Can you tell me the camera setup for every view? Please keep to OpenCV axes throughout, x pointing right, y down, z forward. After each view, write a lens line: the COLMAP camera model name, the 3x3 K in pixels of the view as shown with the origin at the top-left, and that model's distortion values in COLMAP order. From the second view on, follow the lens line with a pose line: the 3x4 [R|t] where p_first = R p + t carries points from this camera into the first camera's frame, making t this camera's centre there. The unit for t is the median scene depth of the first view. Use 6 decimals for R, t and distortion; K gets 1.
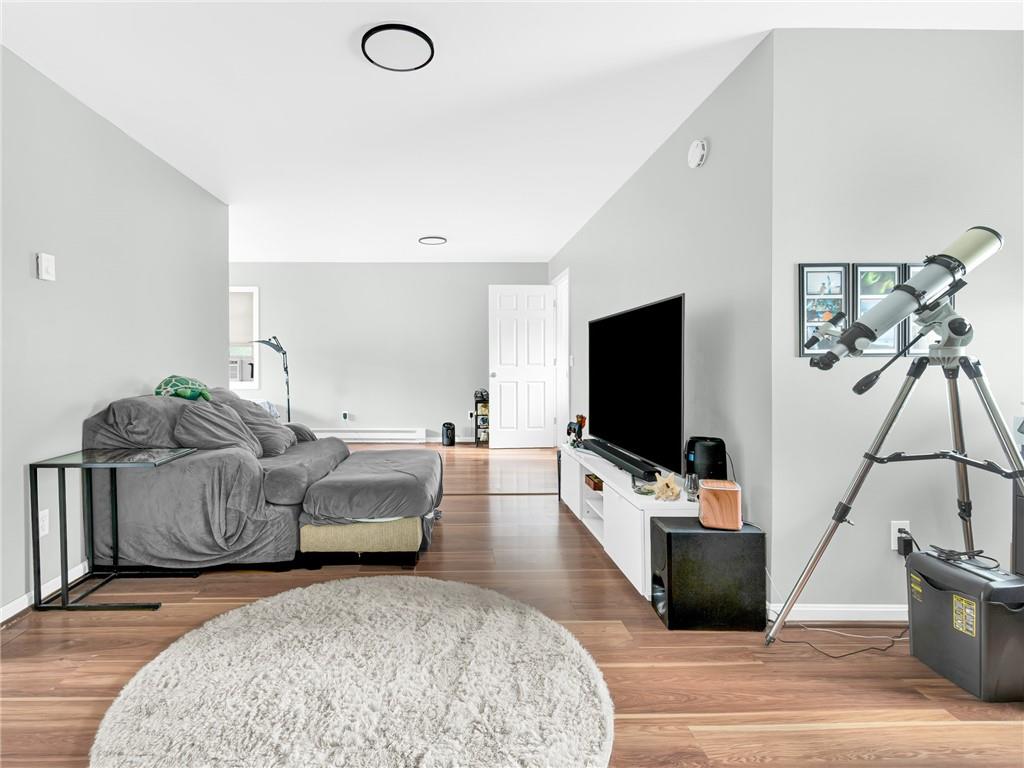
lens RADIAL K [[472.9, 0, 512.7], [0, 472.9, 367.6], [0, 0, 1]] dist [0.000853, 0.000301]
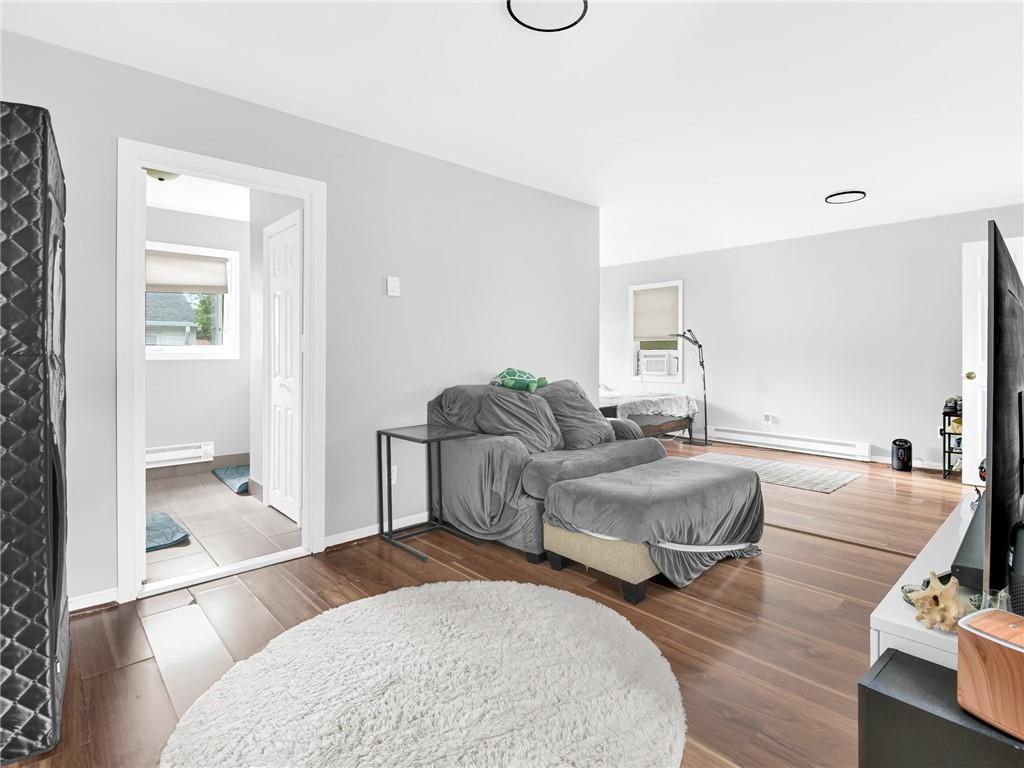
lens RADIAL K [[524.4, 0, 556.7], [0, 524.4, 362.4], [0, 0, 1]] dist [0.005131, -0.012615]
pose [[0.699191, 0.010935, -0.714851, 0.353328], [-0.010047, 0.999935, 0.005469, -0.007061], [0.714864, 0.003358, 0.699255, 0.245736]]
